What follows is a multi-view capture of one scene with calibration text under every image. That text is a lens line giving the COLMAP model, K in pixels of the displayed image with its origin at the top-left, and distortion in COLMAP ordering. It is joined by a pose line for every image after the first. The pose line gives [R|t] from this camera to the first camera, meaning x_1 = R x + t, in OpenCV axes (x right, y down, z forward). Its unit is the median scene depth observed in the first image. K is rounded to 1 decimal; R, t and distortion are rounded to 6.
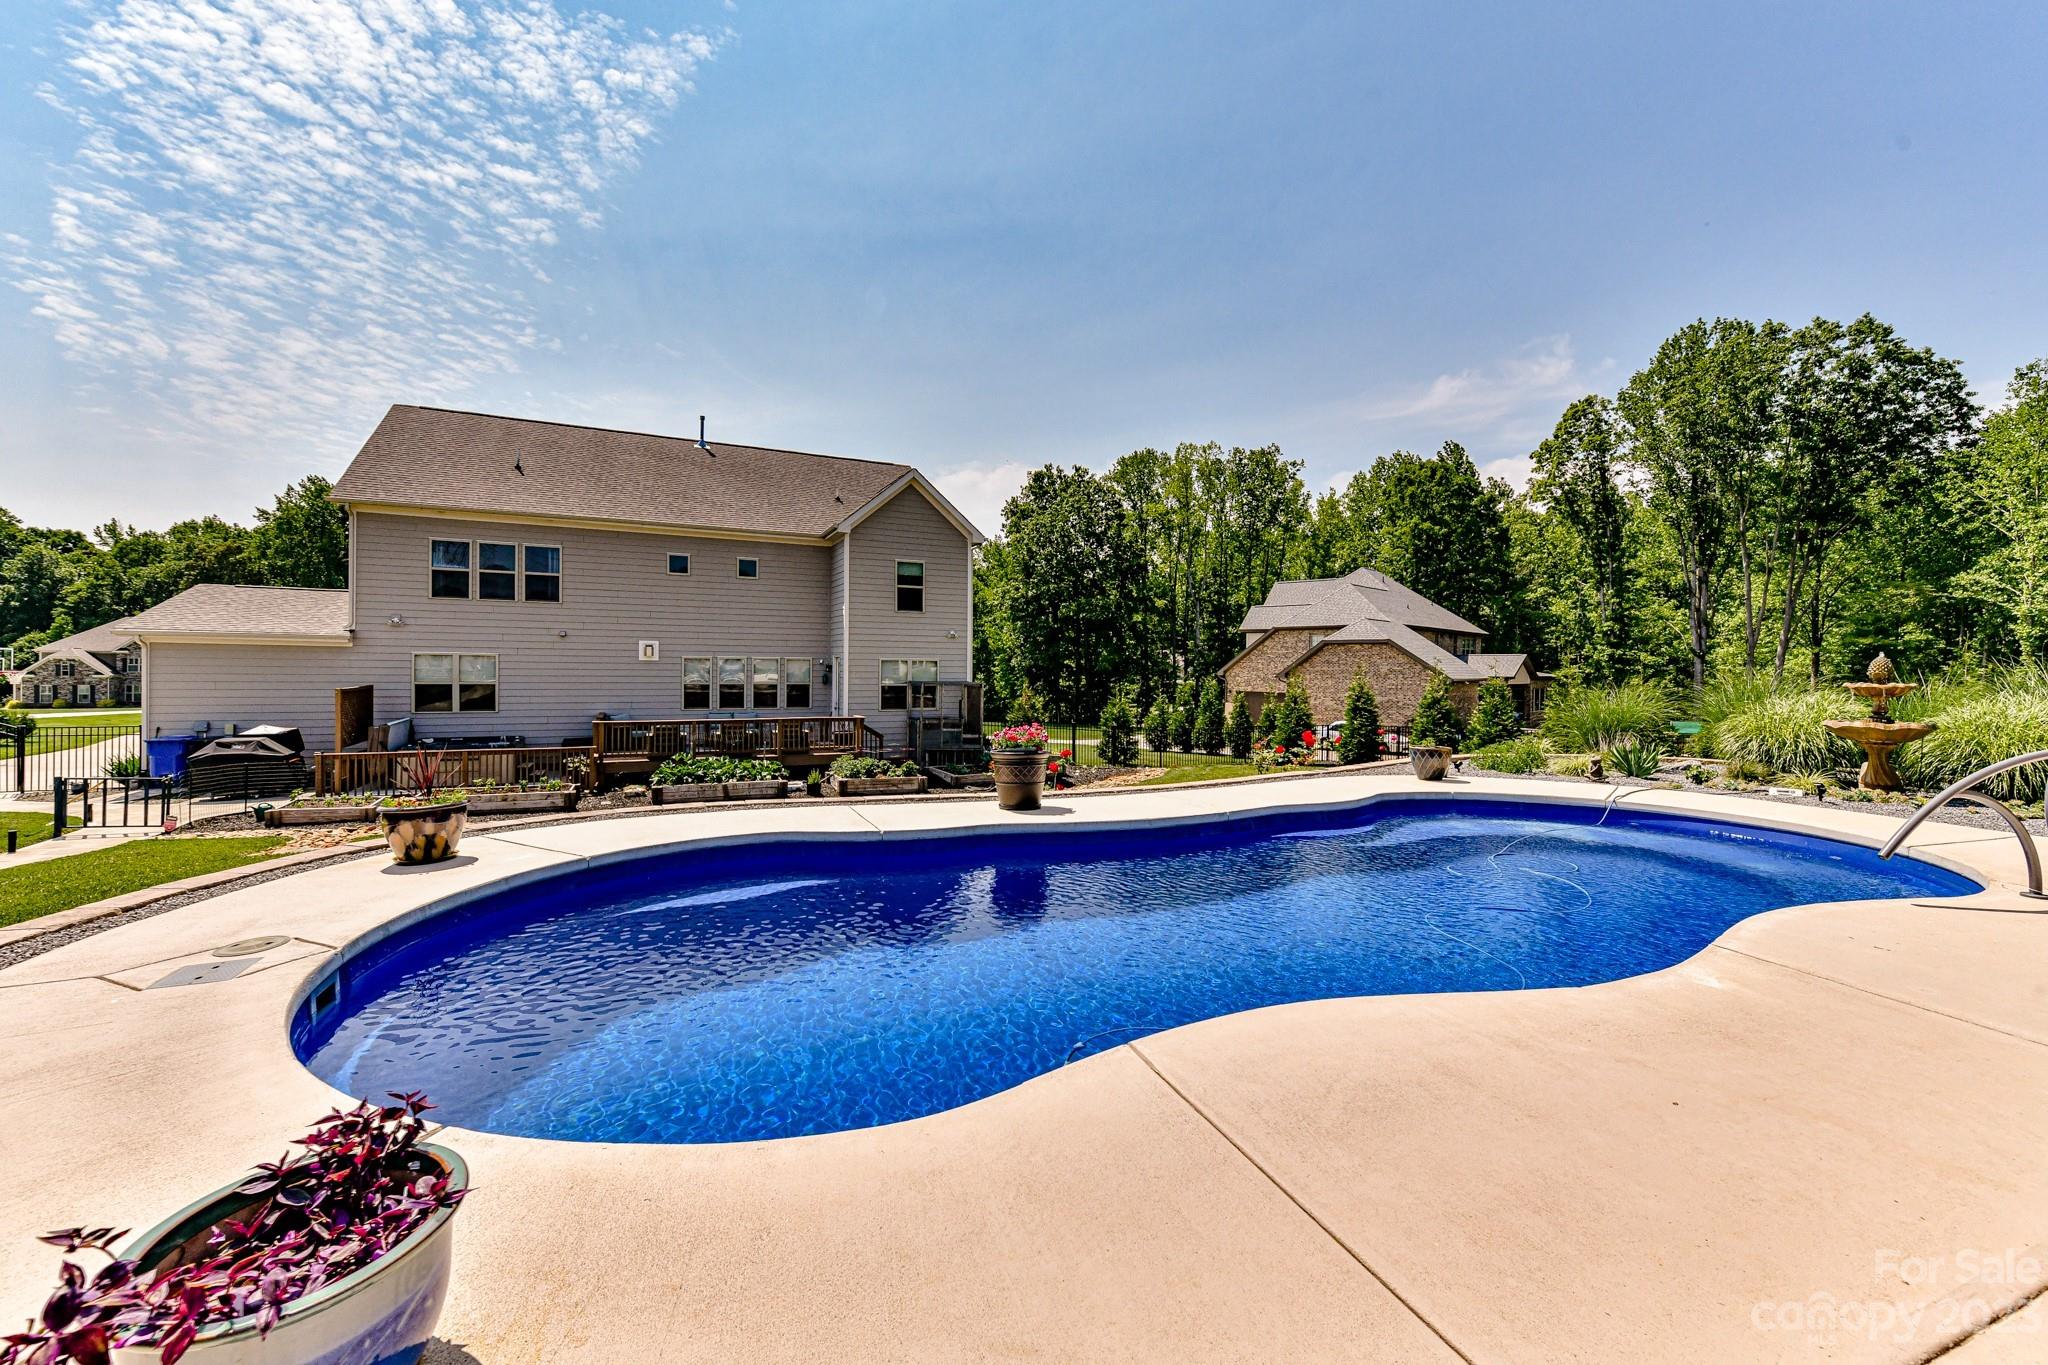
lens RADIAL K [[805.8, 0, 1015.0], [0, 805.8, 673.5], [0, 0, 1]] dist [0.007135, -0.002022]
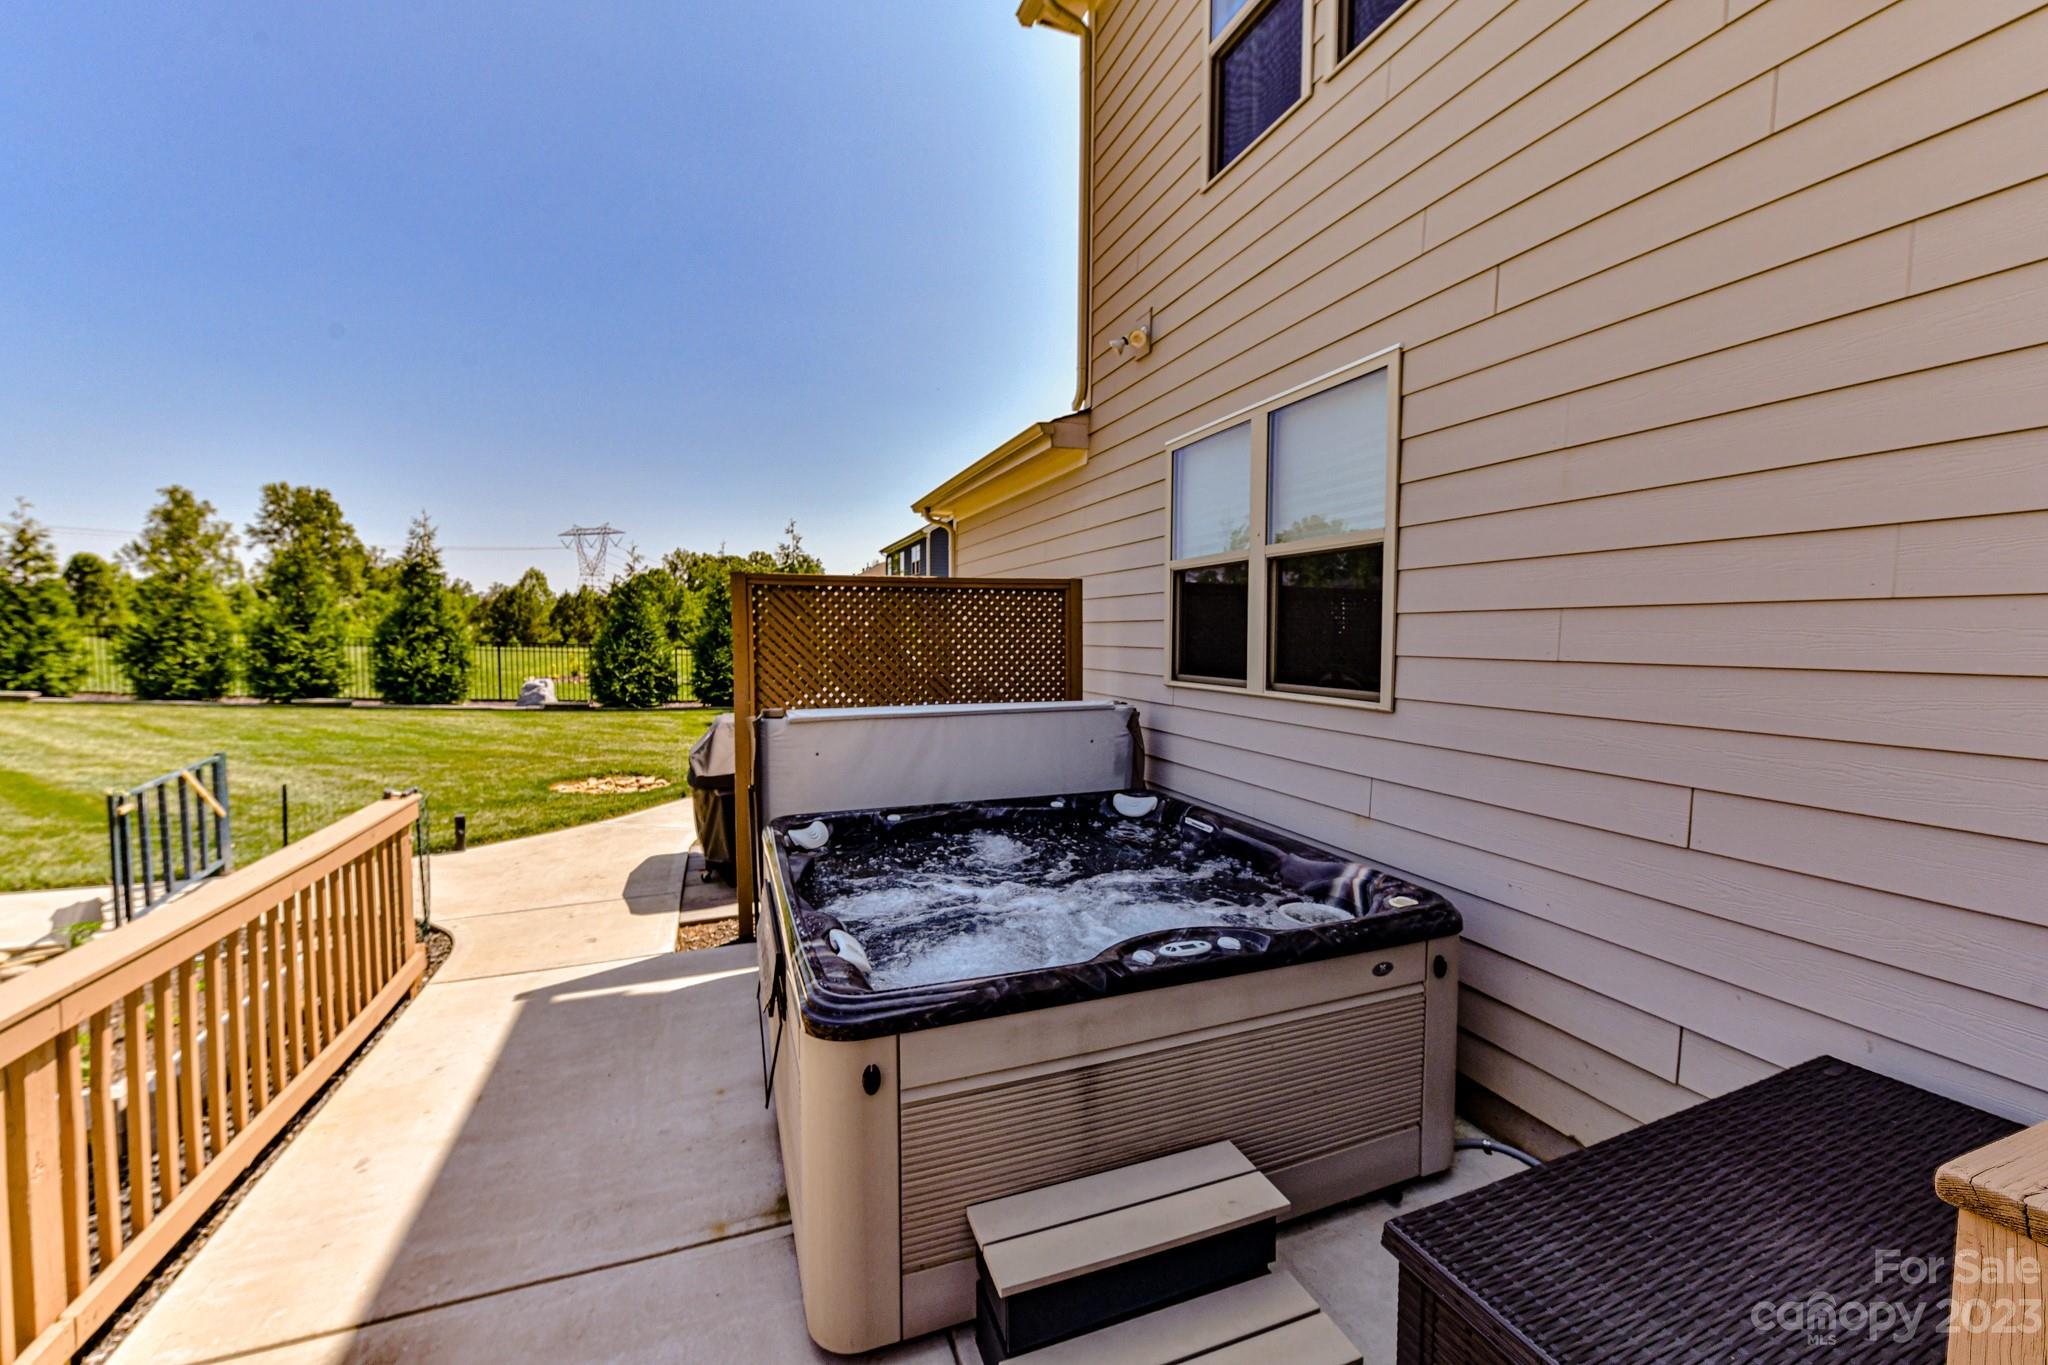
lens RADIAL K [[805.8, 0, 1006.0], [0, 805.8, 675.3], [0, 0, 1]] dist [0.007135, -0.002022]
pose [[-0.088327, 0.037601, -0.995382, -0.180359], [-0.011204, 0.999187, 0.038739, 0.013762], [0.996029, 0.014574, -0.087834, 0.359578]]
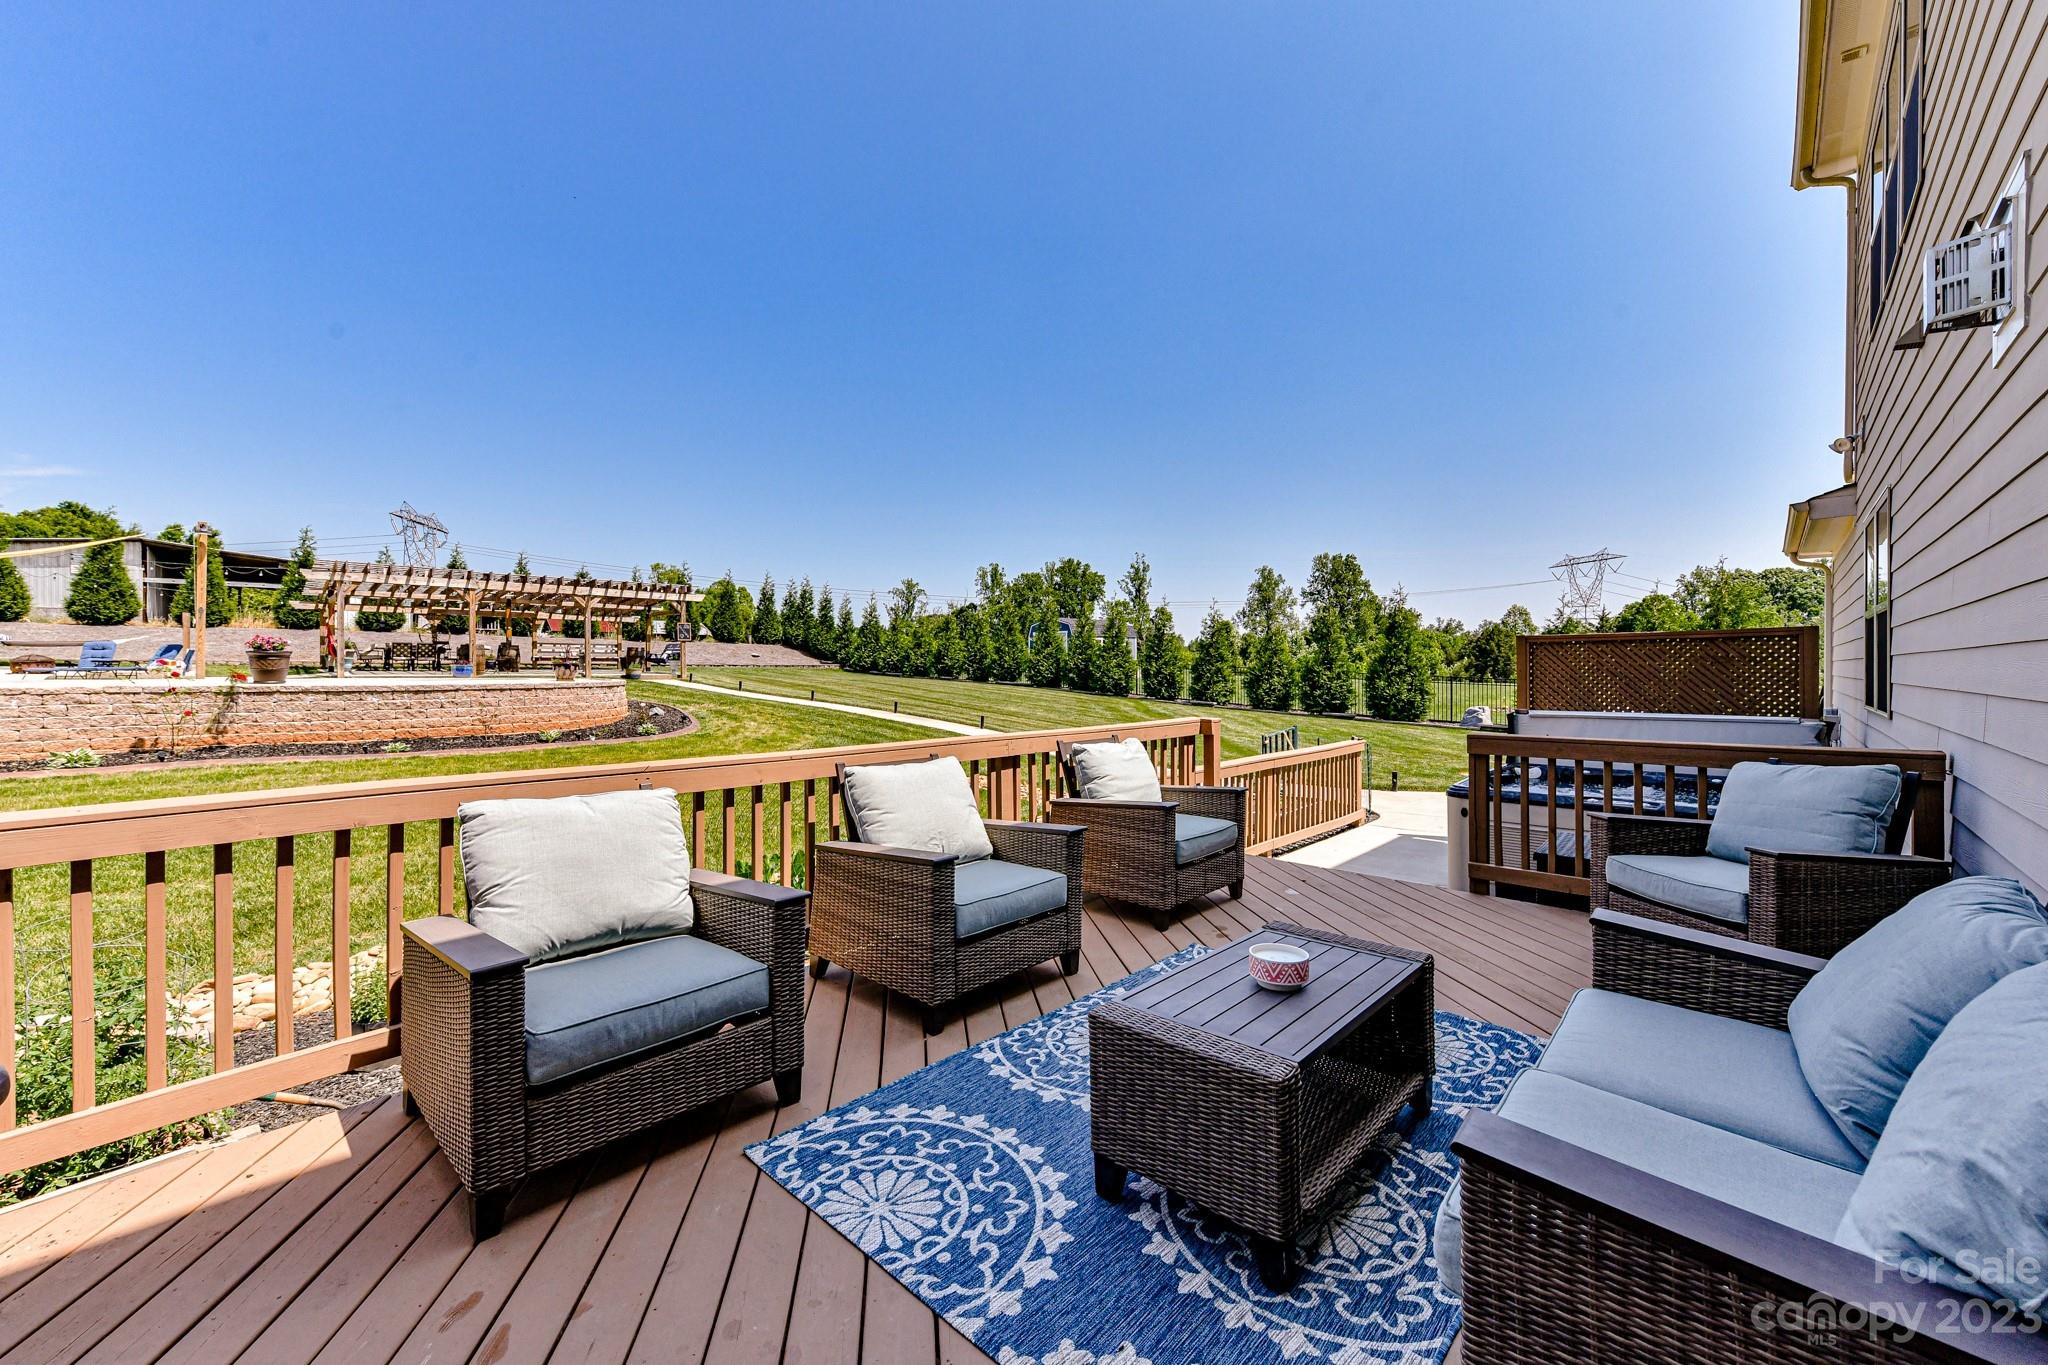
lens RADIAL K [[805.8, 0, 1021.9], [0, 805.8, 683.6], [0, 0, 1]] dist [0.007135, -0.002022]
pose [[-0.921303, -0.003370, -0.388831, -0.113962], [-0.011405, 0.999766, 0.018359, 0.013829], [0.388679, 0.021349, -0.921126, 0.431063]]
